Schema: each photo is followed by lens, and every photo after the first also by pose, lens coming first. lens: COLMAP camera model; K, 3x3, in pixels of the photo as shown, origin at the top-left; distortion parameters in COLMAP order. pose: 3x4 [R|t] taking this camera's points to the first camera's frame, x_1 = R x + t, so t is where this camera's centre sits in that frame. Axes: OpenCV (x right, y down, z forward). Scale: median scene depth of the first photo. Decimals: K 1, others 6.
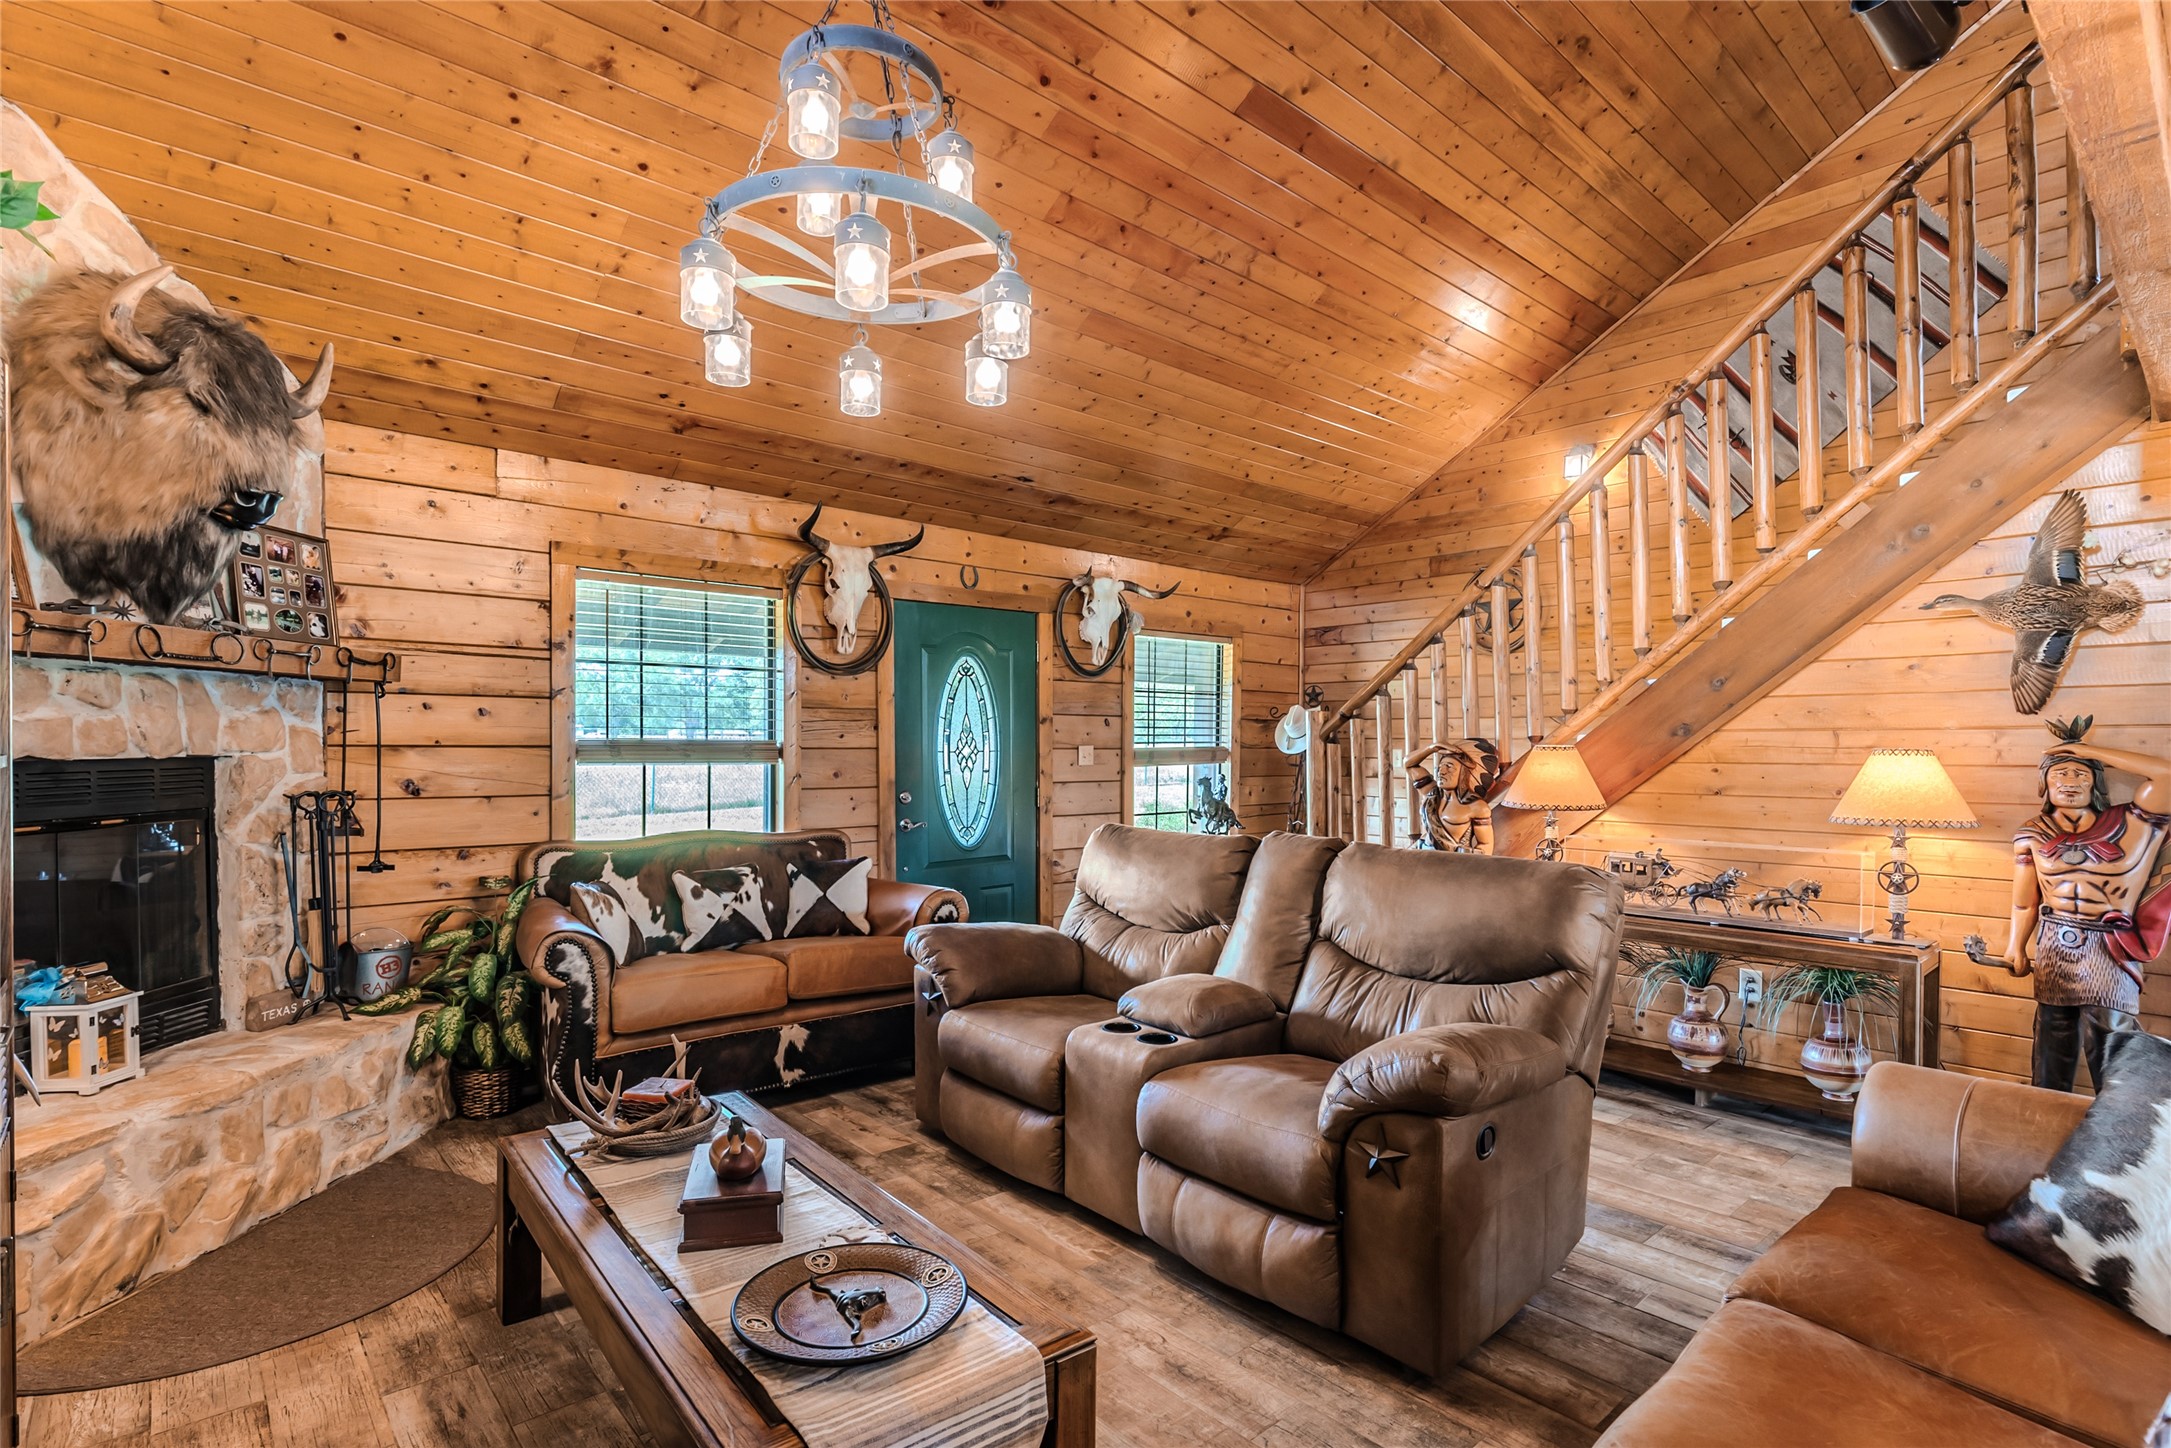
lens RADIAL K [[1073.2, 0, 1087.6], [0, 1073.2, 743.1], [0, 0, 1]] dist [0.001212, 0.000229]
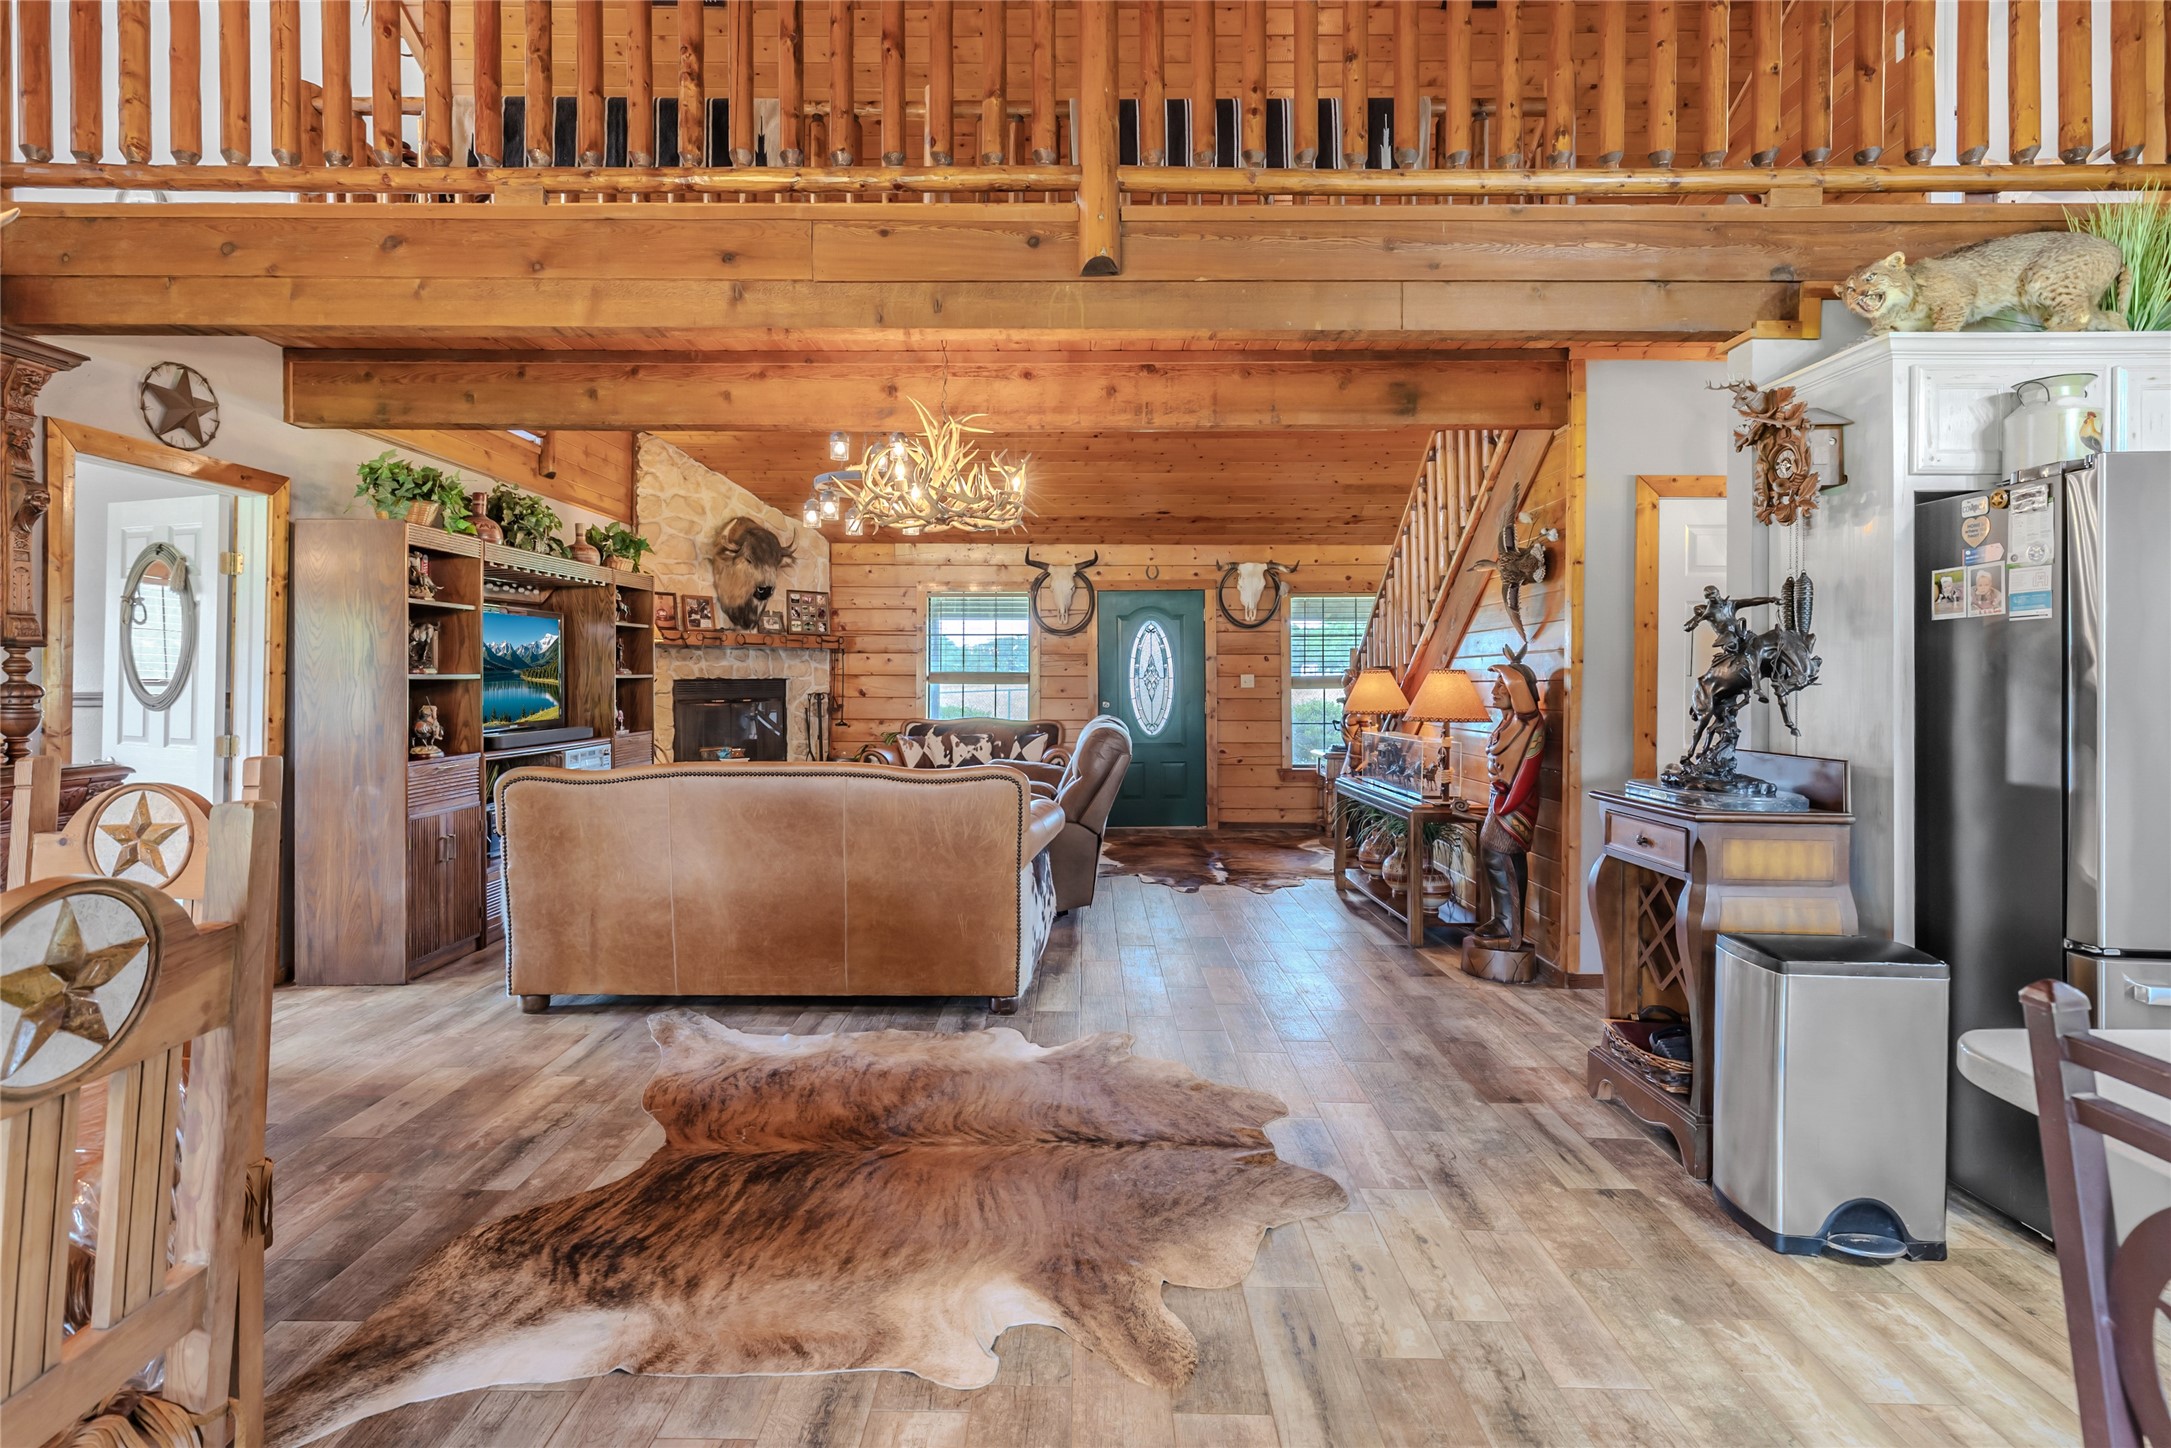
lens RADIAL K [[1002.7, 0, 1075.1], [0, 1002.7, 673.6], [0, 0, 1]] dist [0.002000, 0.000118]
pose [[0.735961, -0.004037, -0.677012, 1.123454], [0.002498, 0.999992, -0.003248, 0.007496], [0.677019, 0.000699, 0.735965, -0.284556]]
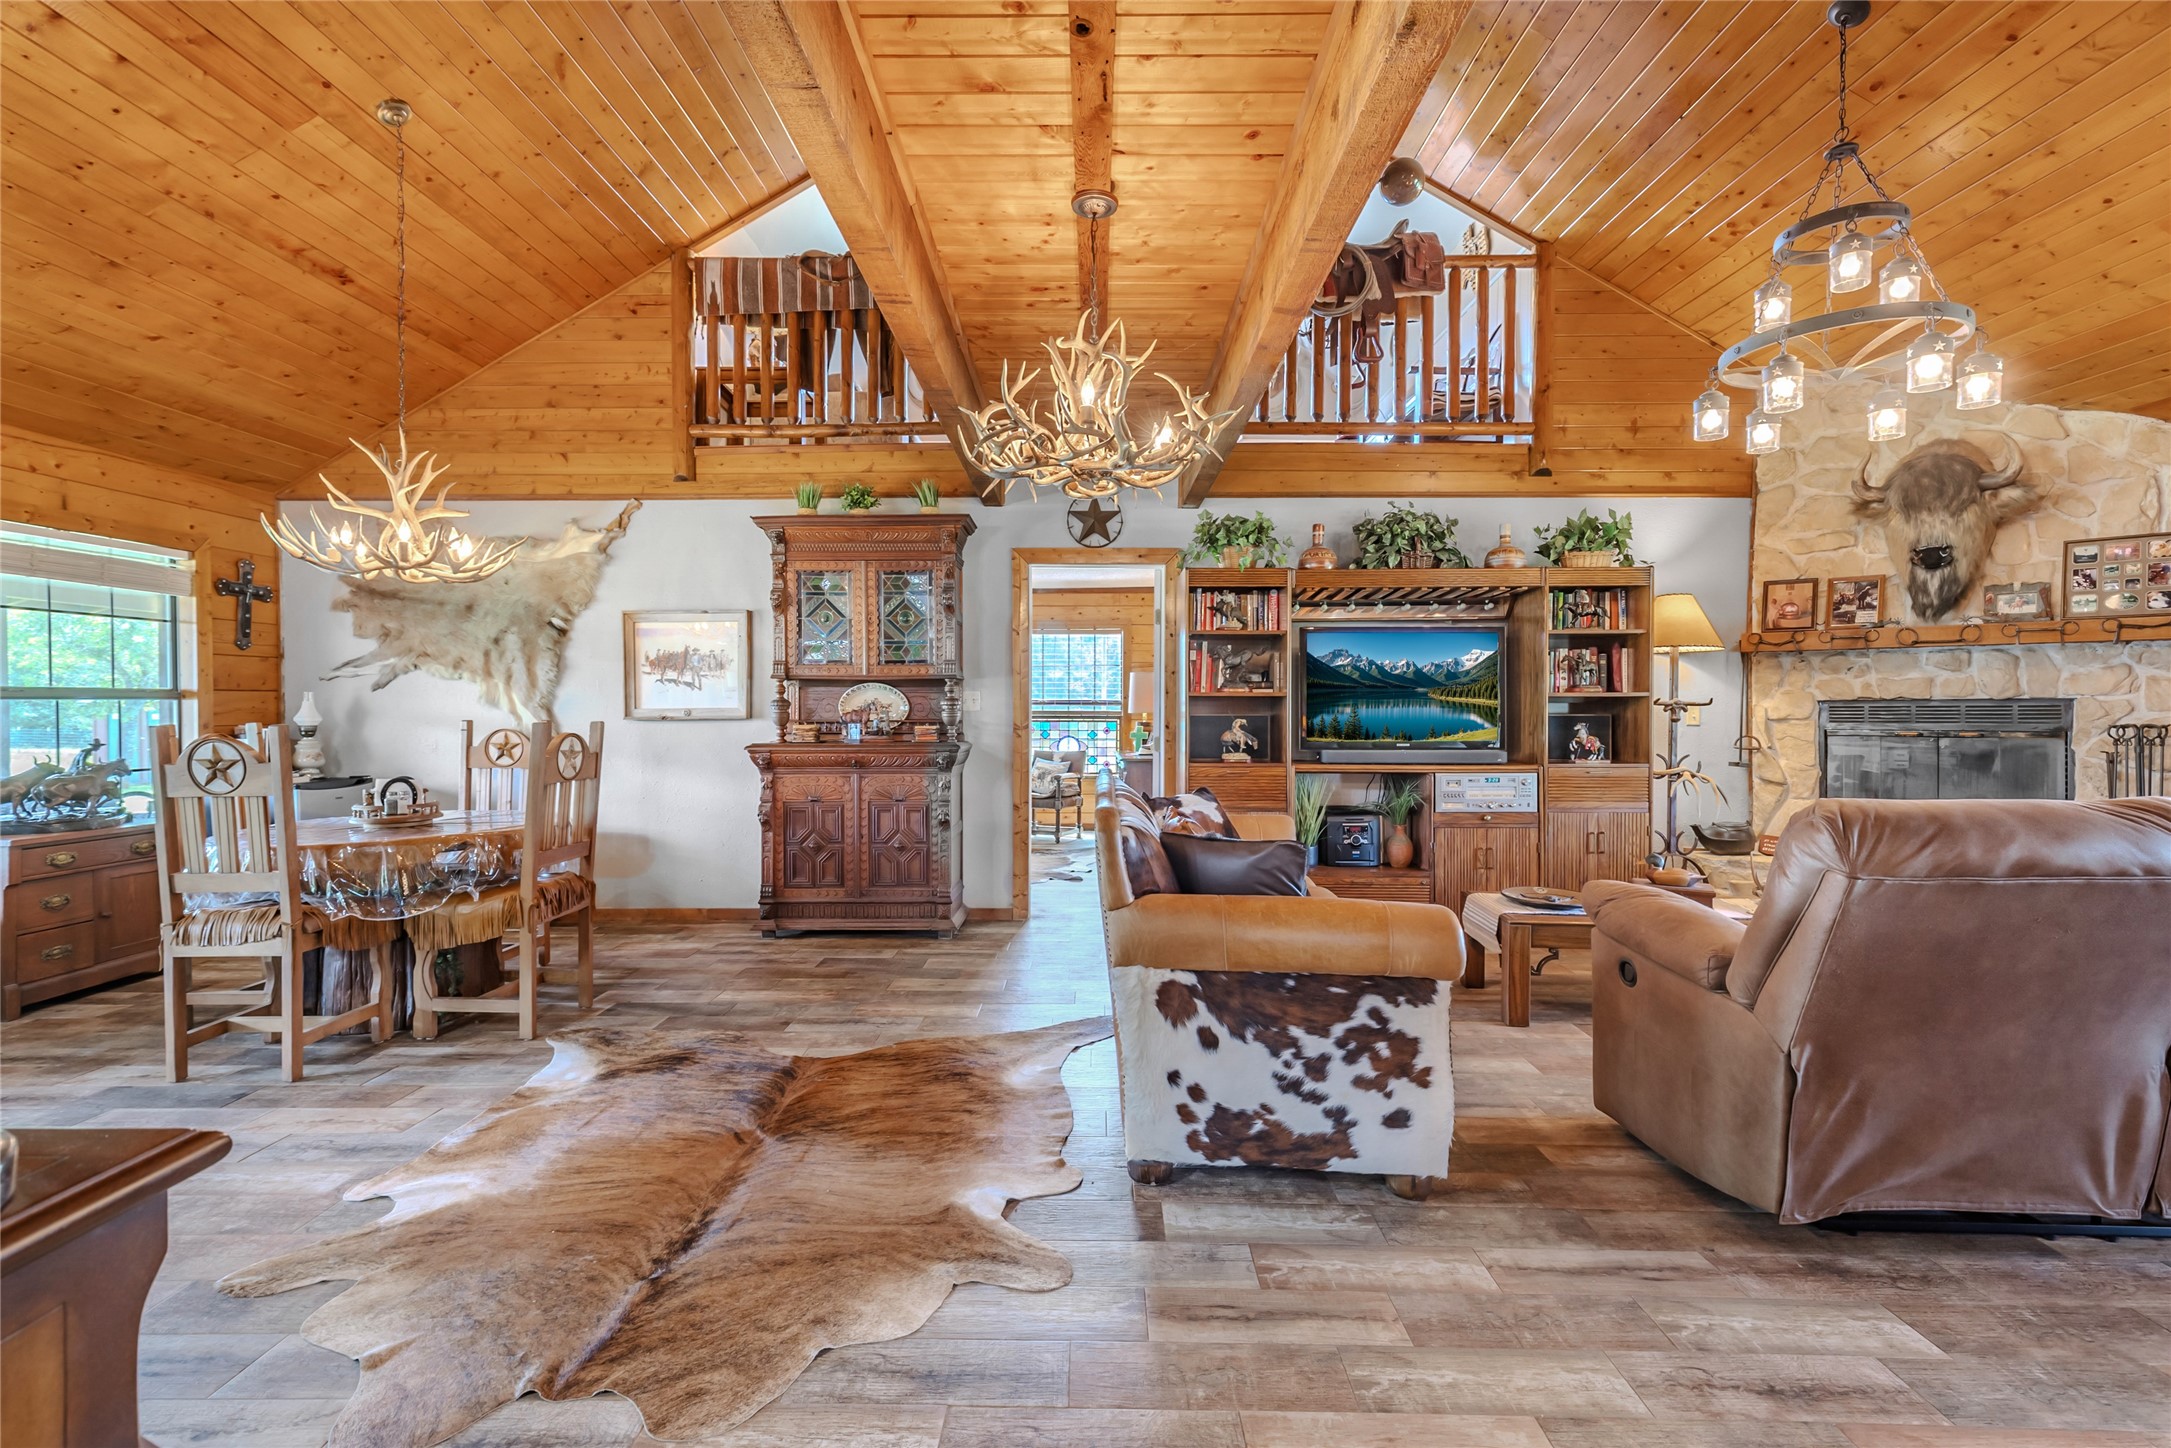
lens RADIAL K [[968.6, 0, 1086.4], [0, 968.6, 714.5], [0, 0, 1]] dist [0.000958, -0.000661]
pose [[-0.680221, 0.005022, -0.732990, 0.921269], [-0.000918, 0.999970, 0.007703, 0.021620], [0.733007, 0.005912, -0.680195, 0.719480]]
